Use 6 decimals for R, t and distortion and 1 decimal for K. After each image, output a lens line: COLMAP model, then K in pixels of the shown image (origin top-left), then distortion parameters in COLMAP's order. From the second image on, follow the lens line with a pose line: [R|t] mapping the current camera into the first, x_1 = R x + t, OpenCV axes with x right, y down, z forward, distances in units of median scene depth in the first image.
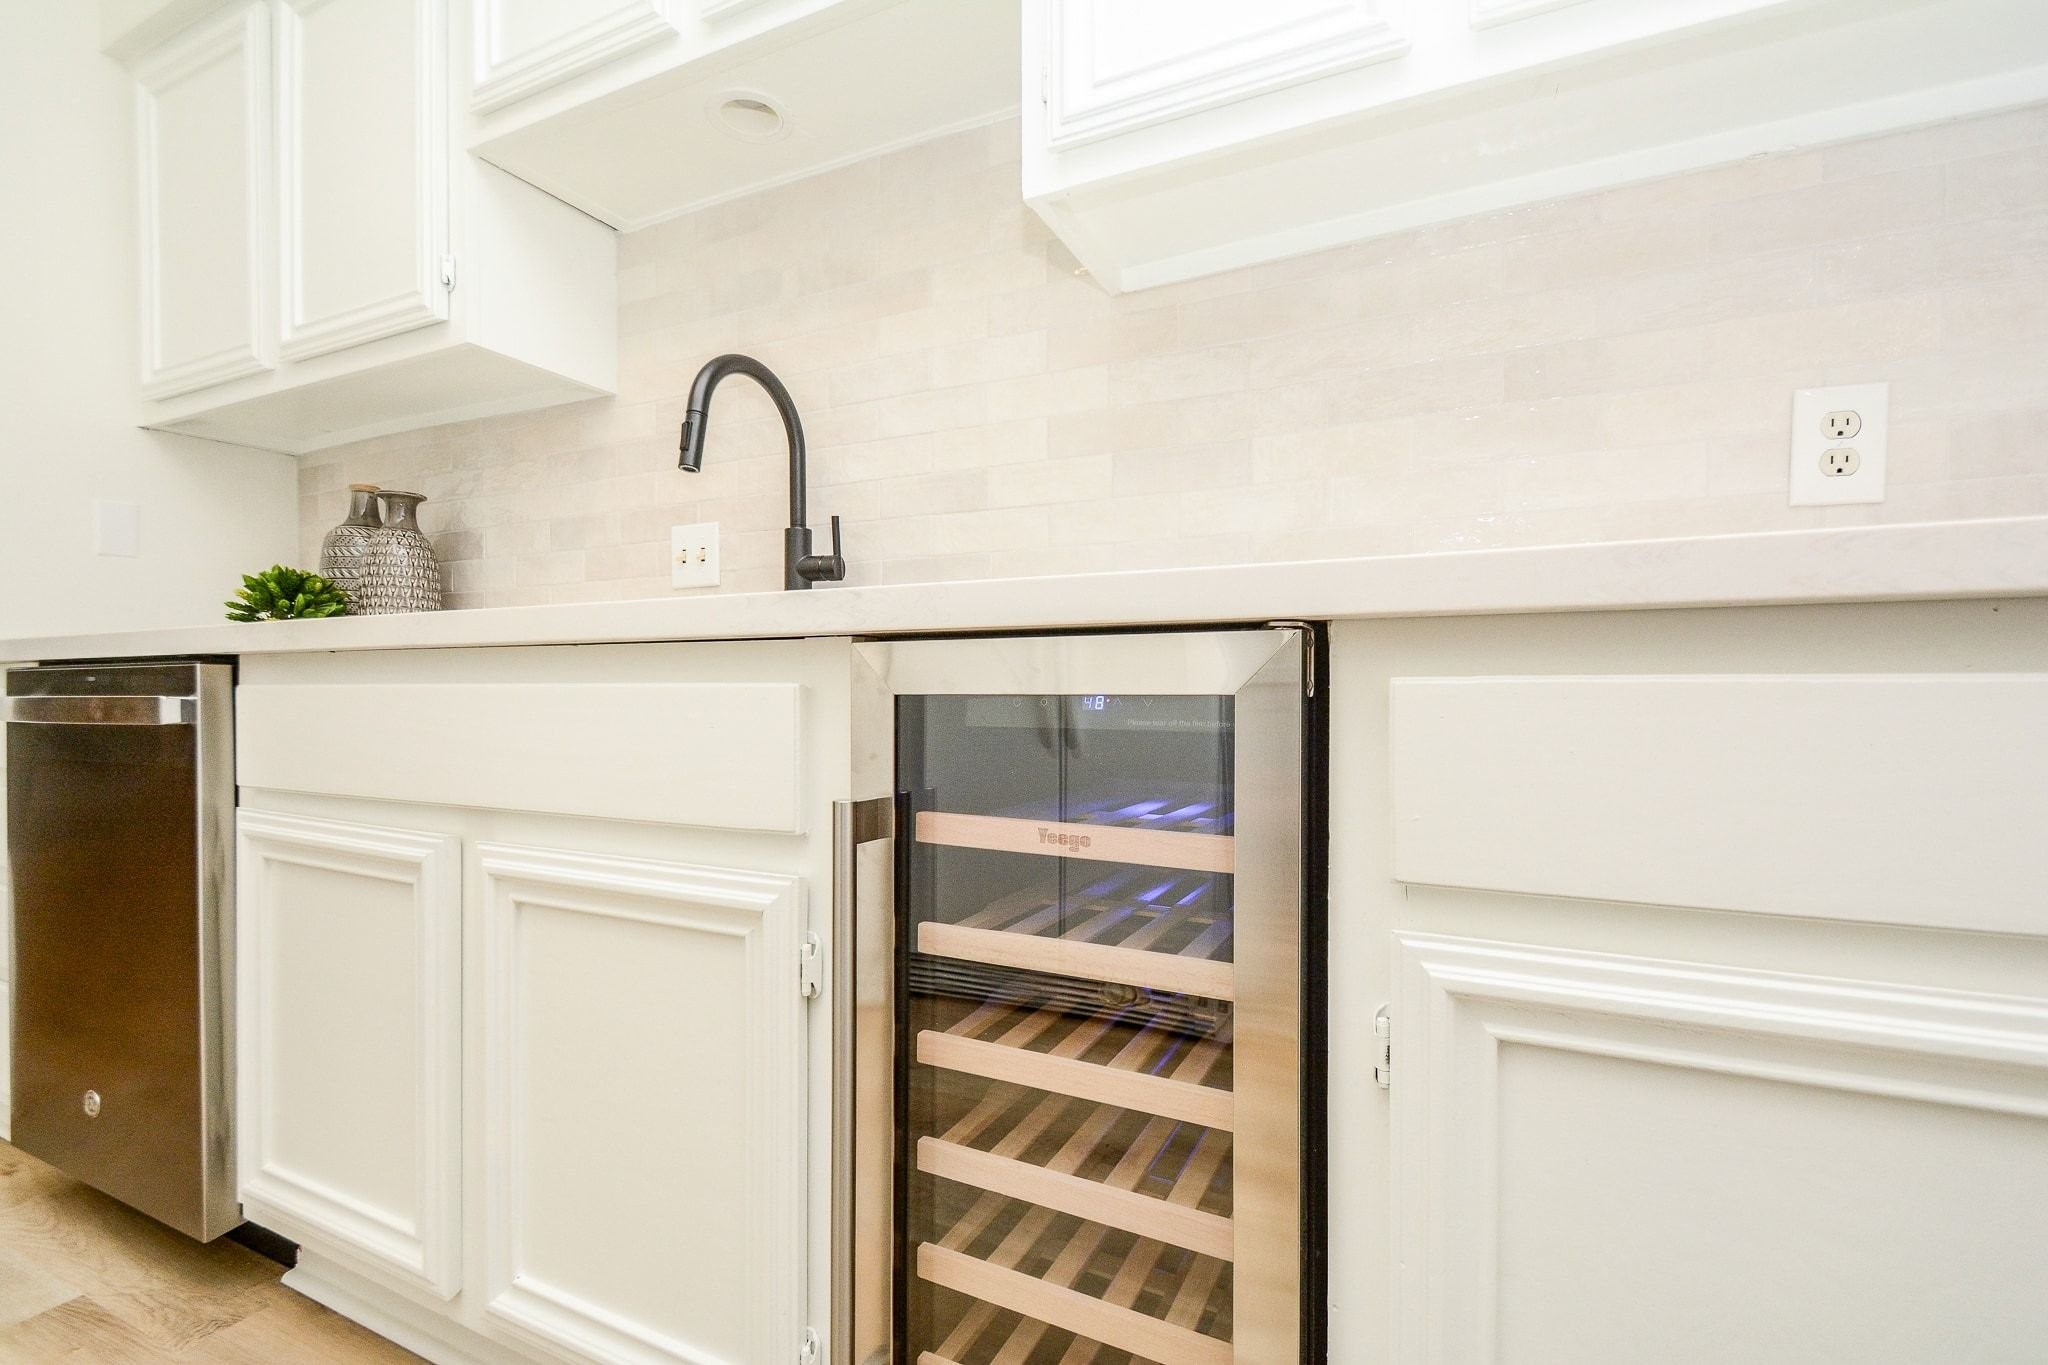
lens RADIAL K [[876.9, 0, 1012.0], [0, 876.9, 688.3], [0, 0, 1]] dist [0.007974, -0.009545]
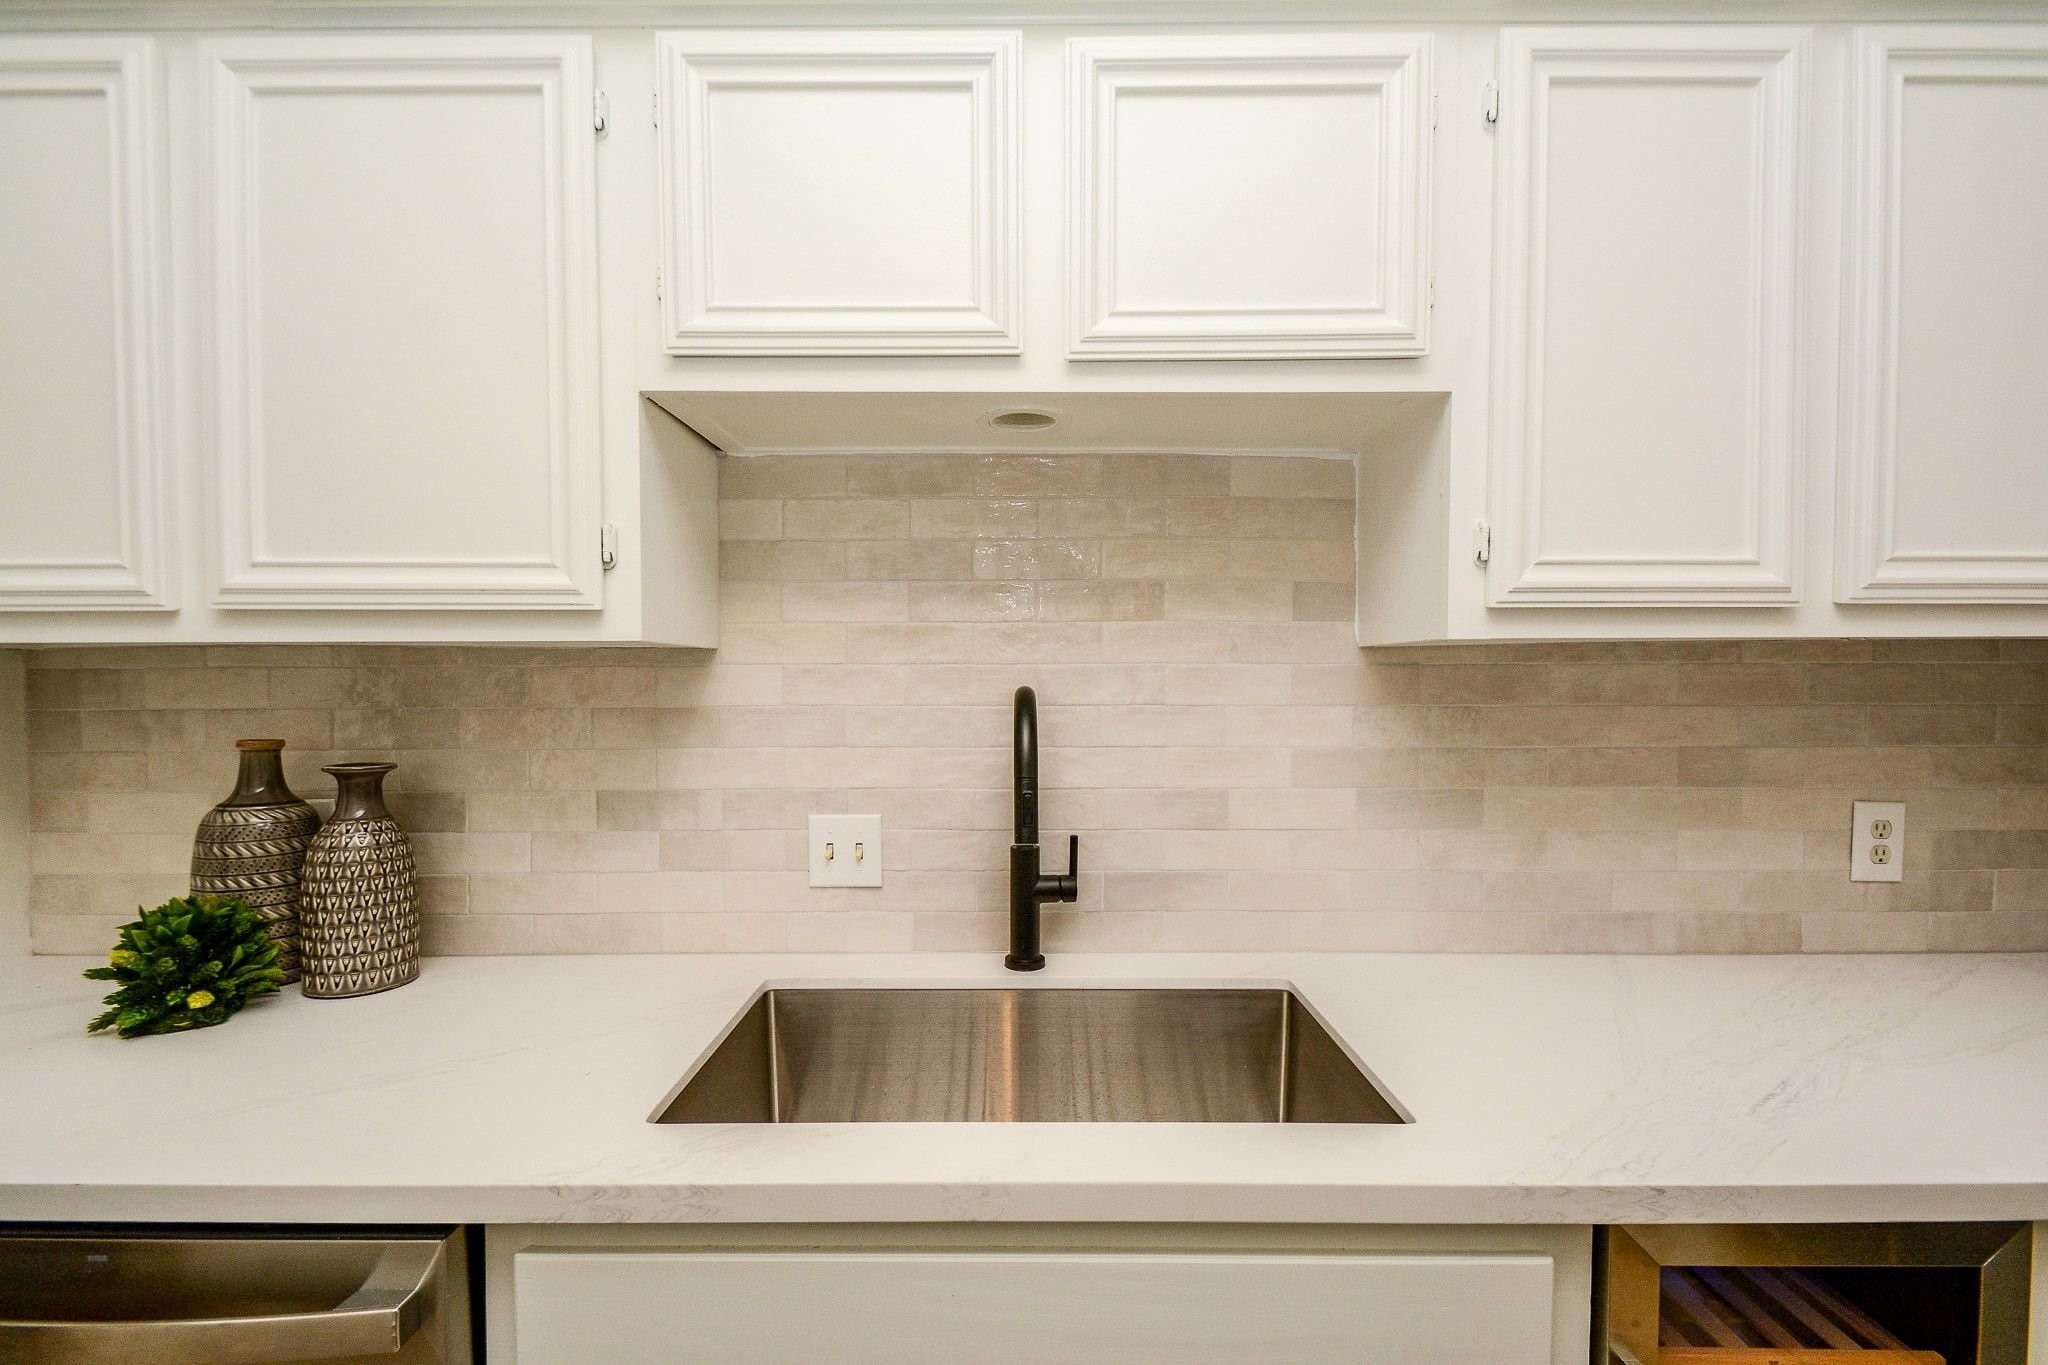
lens RADIAL K [[844.7, 0, 1015.1], [0, 844.7, 696.3], [0, 0, 1]] dist [-0.007008, -0.000790]
pose [[0.908198, -0.011392, 0.418387, -0.654648], [0.009565, 0.999933, 0.006464, -0.362606], [-0.418432, -0.001869, 0.908246, 0.209017]]
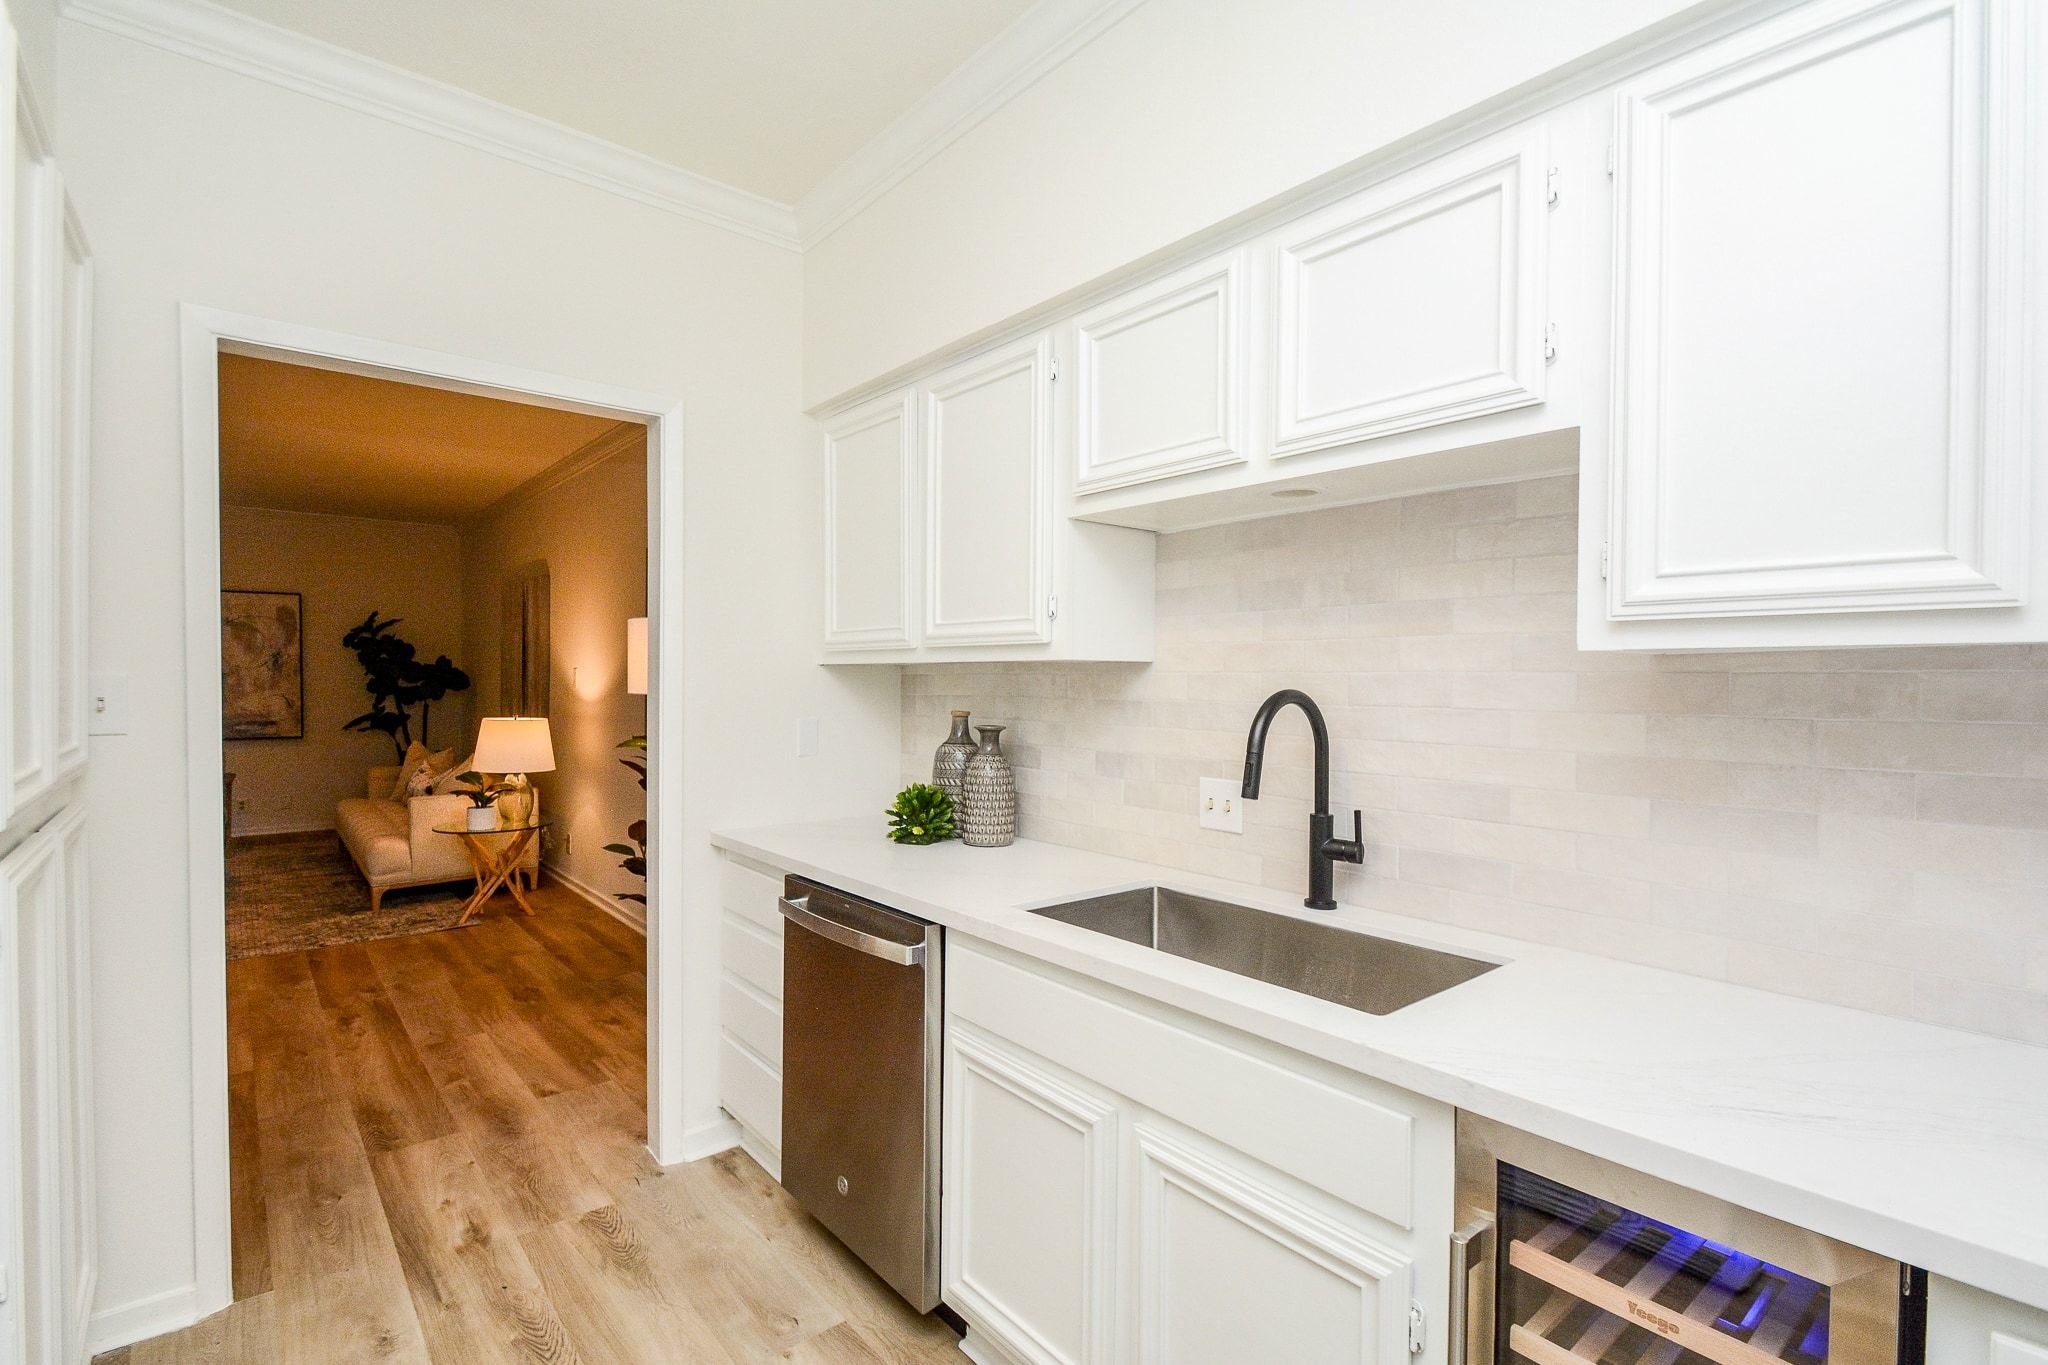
lens RADIAL K [[894.5, 0, 1019.3], [0, 894.5, 687.2], [0, 0, 1]] dist [-0.000699, -0.004039]
pose [[0.910792, 0.010904, -0.412722, -0.125440], [-0.014991, 0.999865, -0.006665, -0.355540], [0.412594, 0.012257, 0.910833, -0.281891]]
